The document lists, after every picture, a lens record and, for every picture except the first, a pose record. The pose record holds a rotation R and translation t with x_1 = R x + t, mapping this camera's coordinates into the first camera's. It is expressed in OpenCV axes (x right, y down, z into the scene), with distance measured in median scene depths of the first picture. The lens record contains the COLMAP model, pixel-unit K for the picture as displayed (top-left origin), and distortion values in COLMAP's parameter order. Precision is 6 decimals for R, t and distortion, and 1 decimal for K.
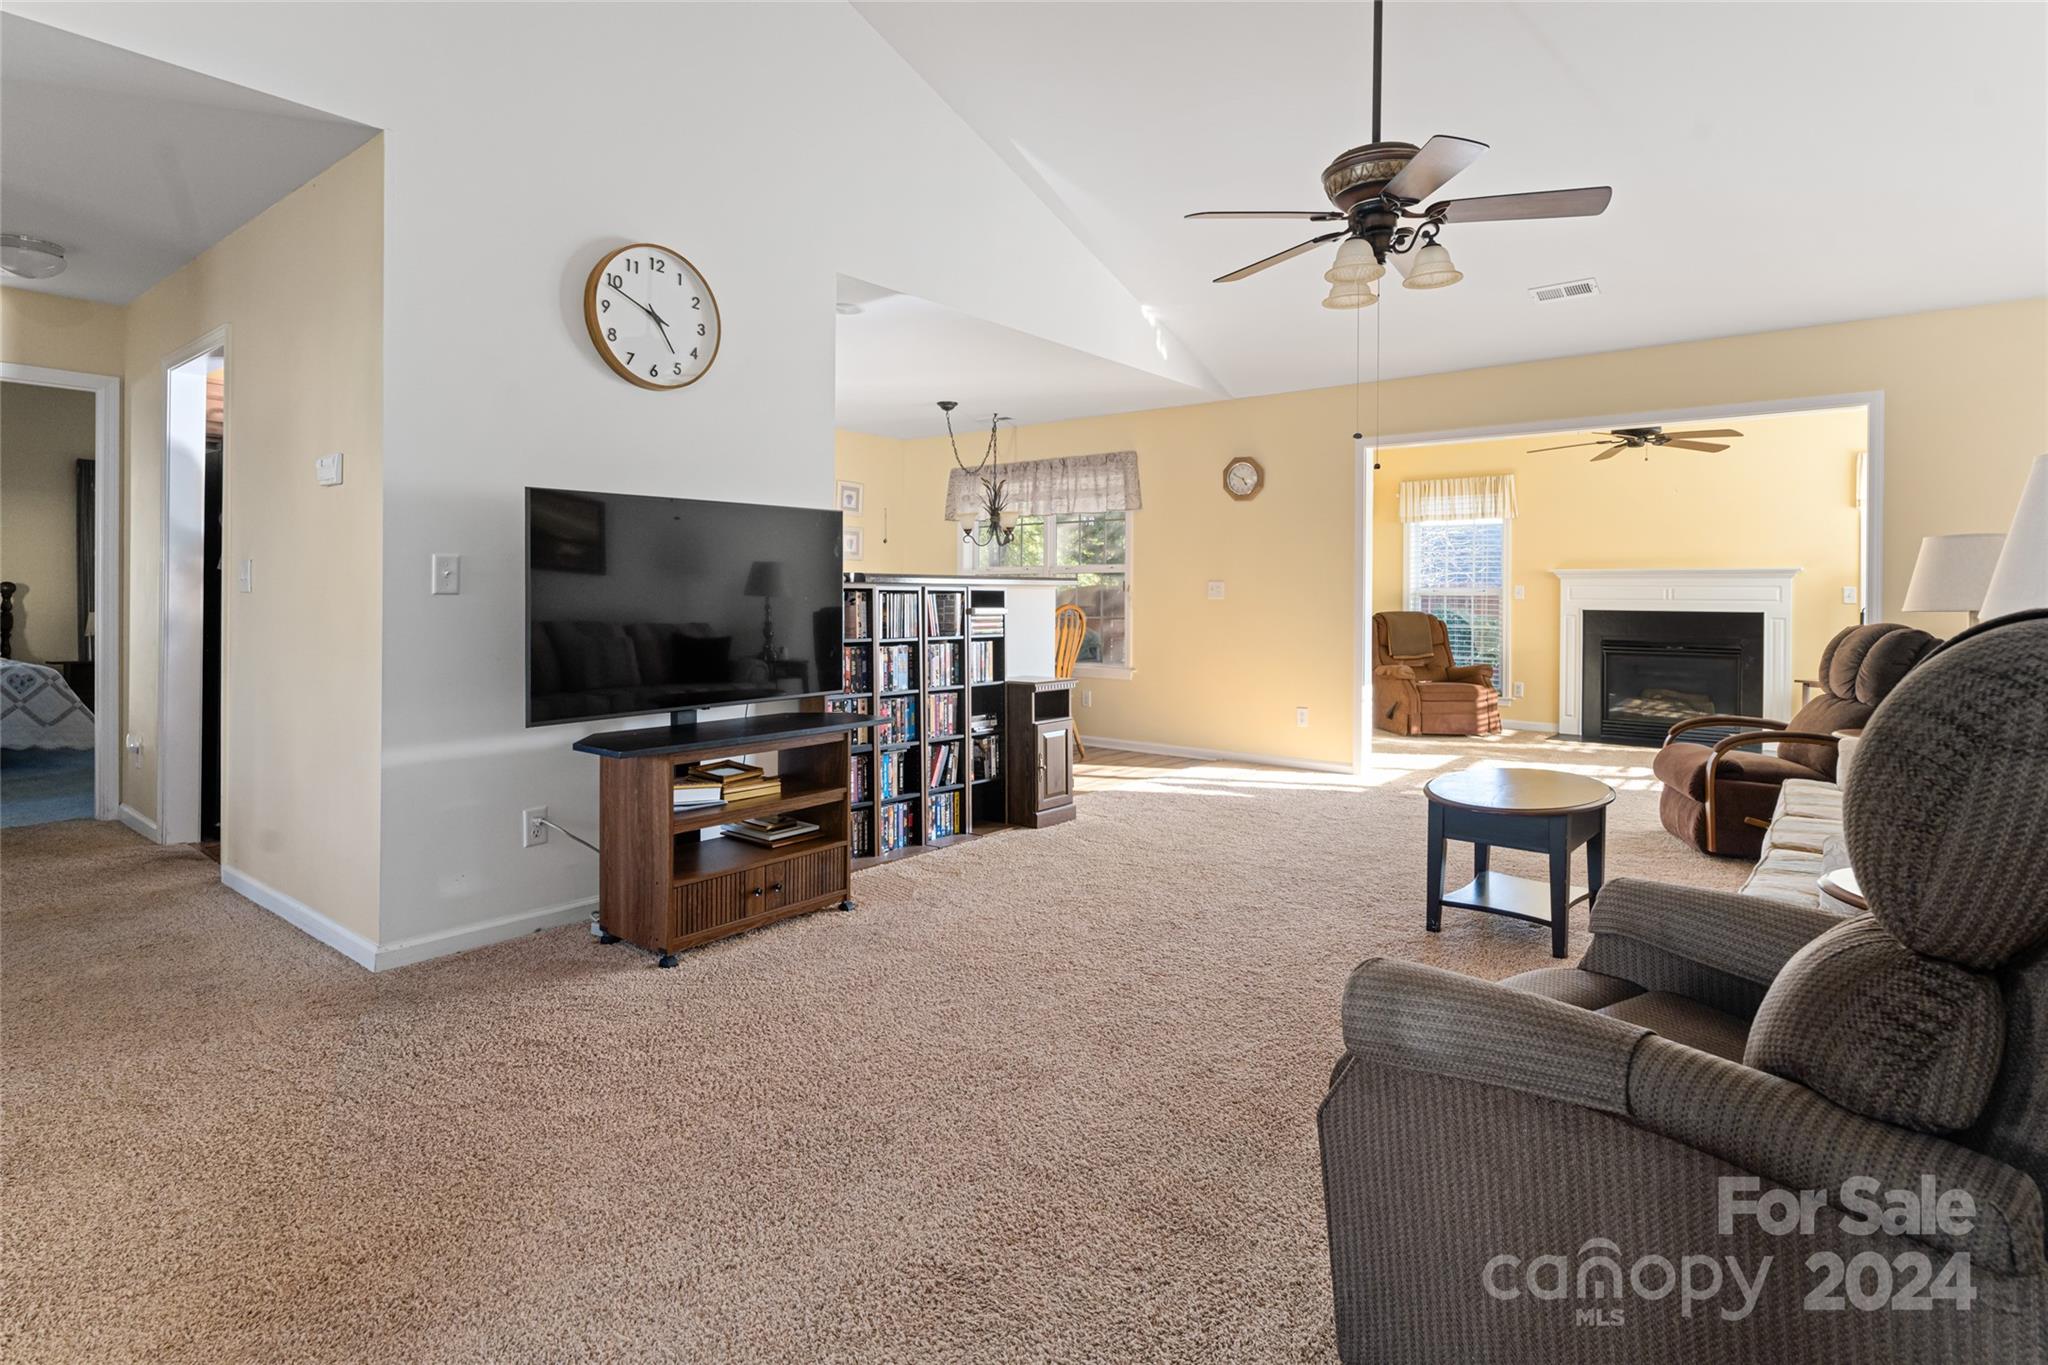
lens RADIAL K [[1054.0, 0, 1025.9], [0, 1054.0, 595.7], [0, 0, 1]] dist [-0.002890, -0.000296]
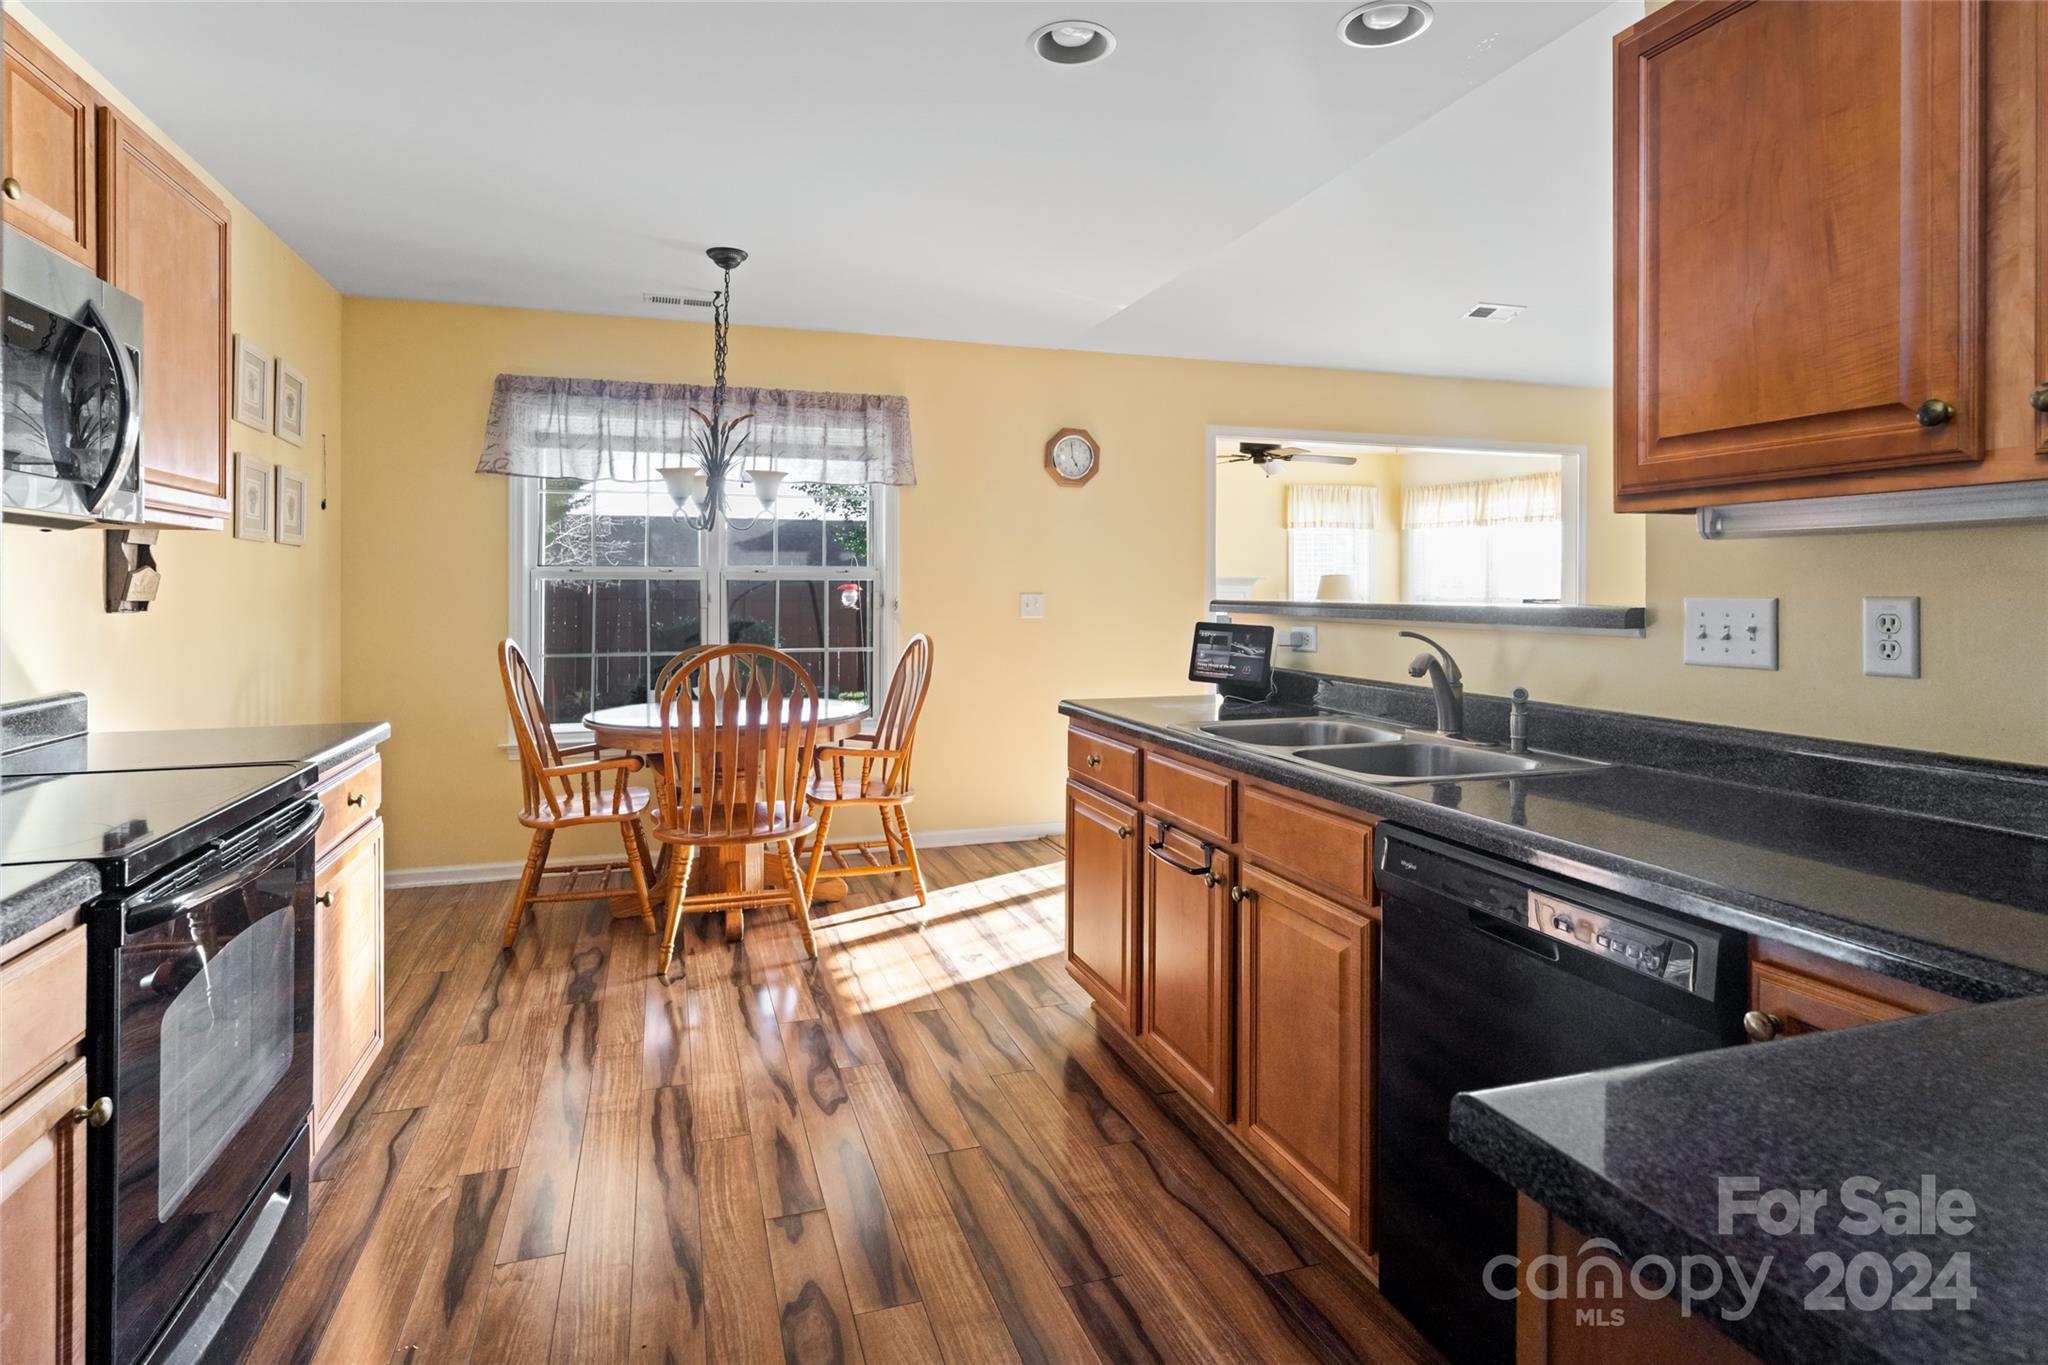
lens RADIAL K [[1121.6, 0, 1020.2], [0, 1121.6, 586.5], [0, 0, 1]] dist [0.036661, -0.000295]
pose [[0.537966, -0.000213, 0.842966, -0.431028], [-0.001392, 0.999998, 0.001140, -0.017452], [-0.842965, -0.001786, 0.537965, 0.529981]]
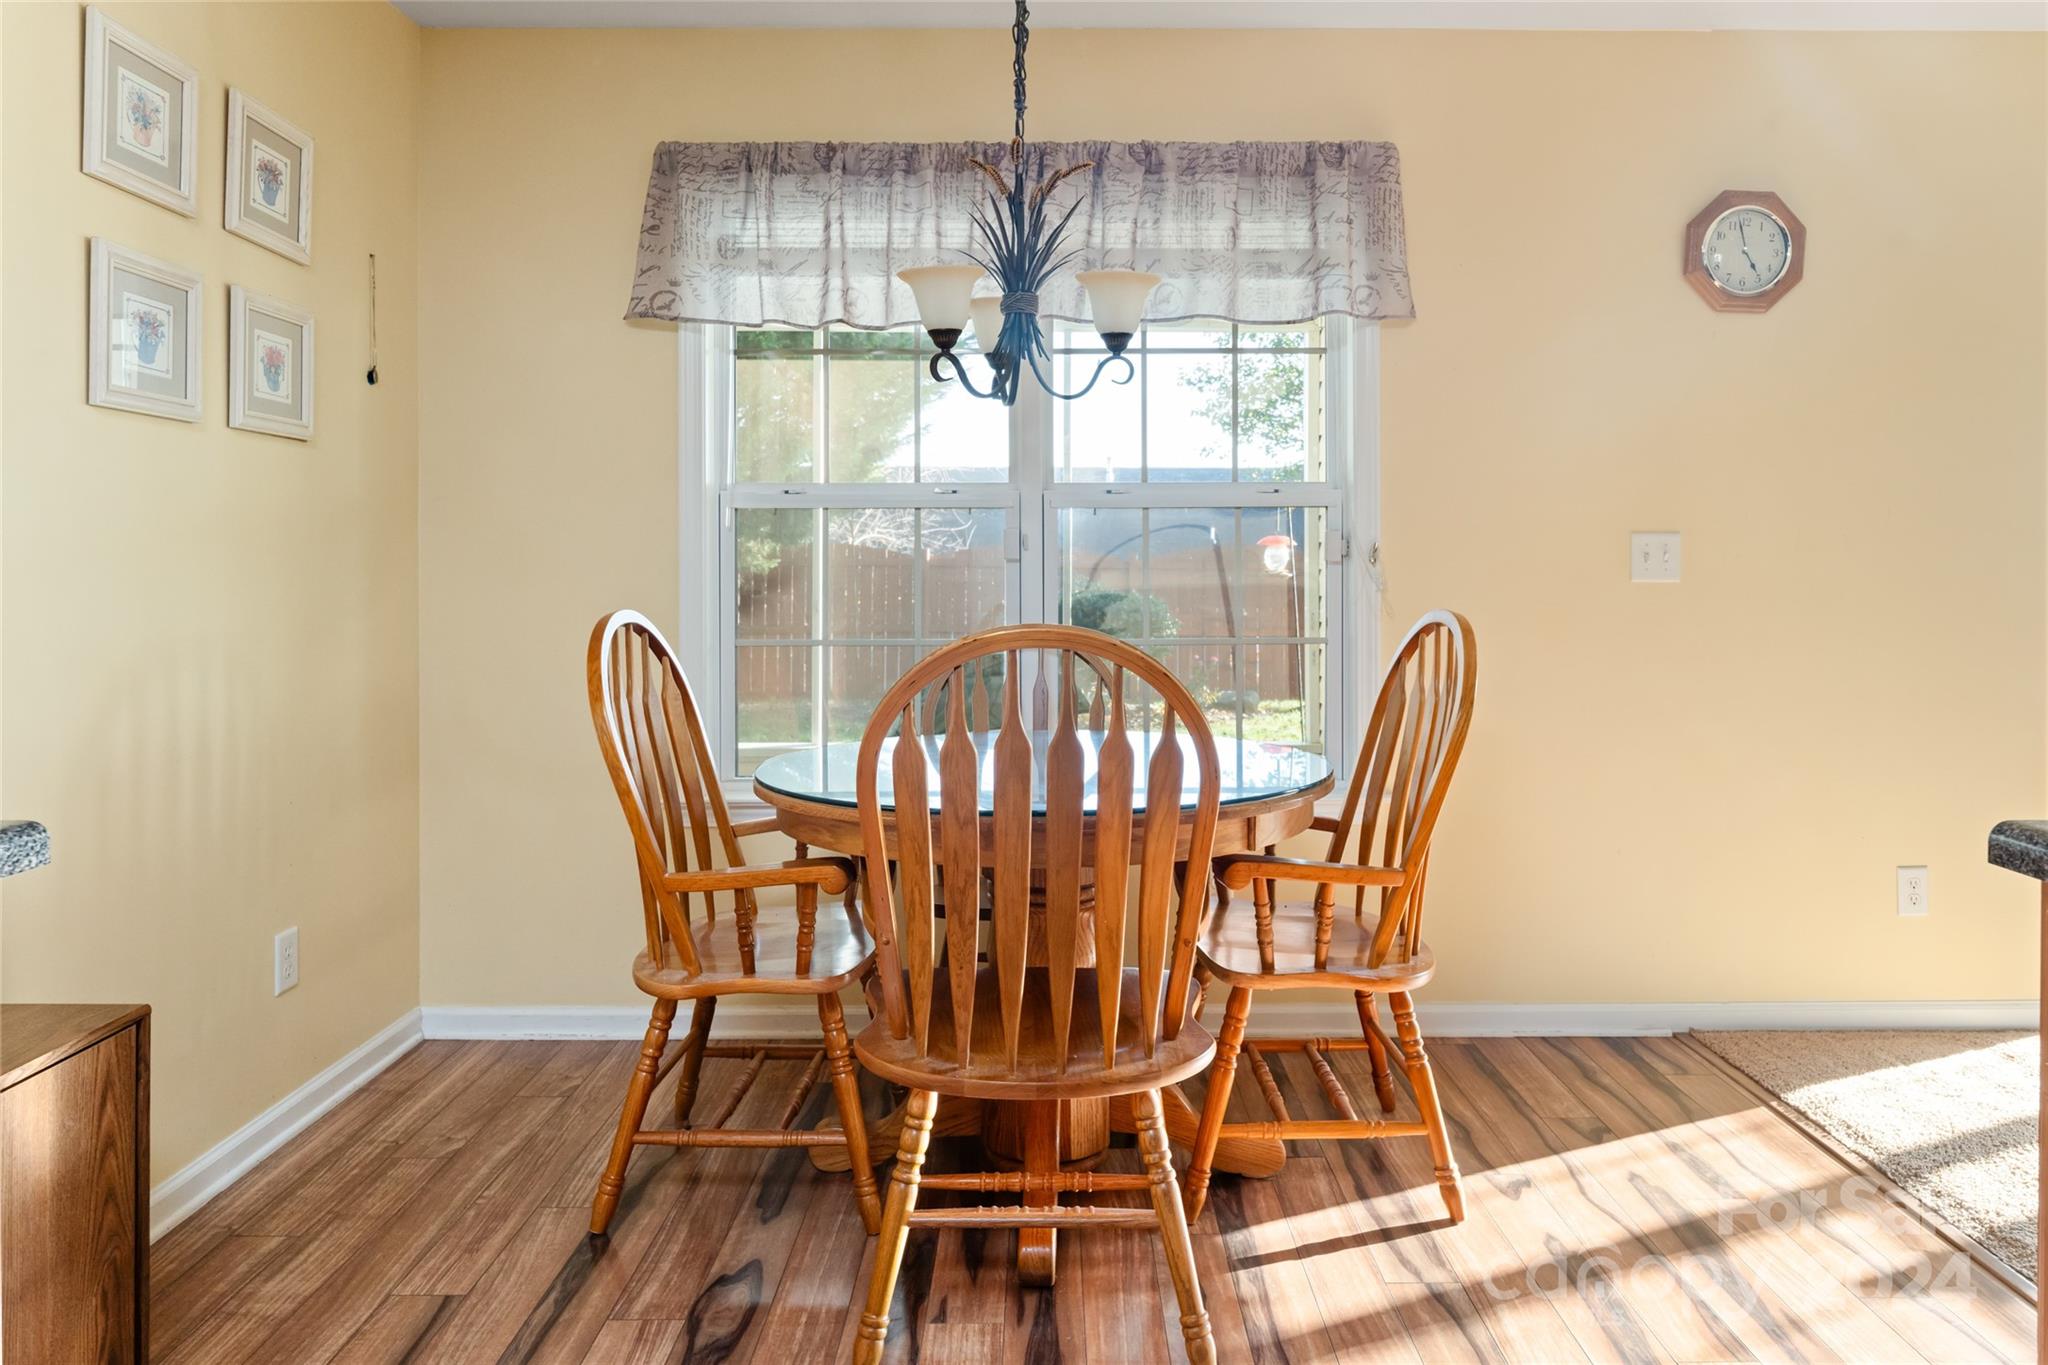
lens RADIAL K [[1242.6, 0, 1030.8], [0, 1242.6, 564.6], [0, 0, 1]] dist [-0.001948, -0.000894]
pose [[0.787294, 0.000679, 0.616577, -0.222066], [0.001232, 0.999996, -0.002674, -0.002088], [-0.616576, 0.002865, 0.787290, 0.719228]]
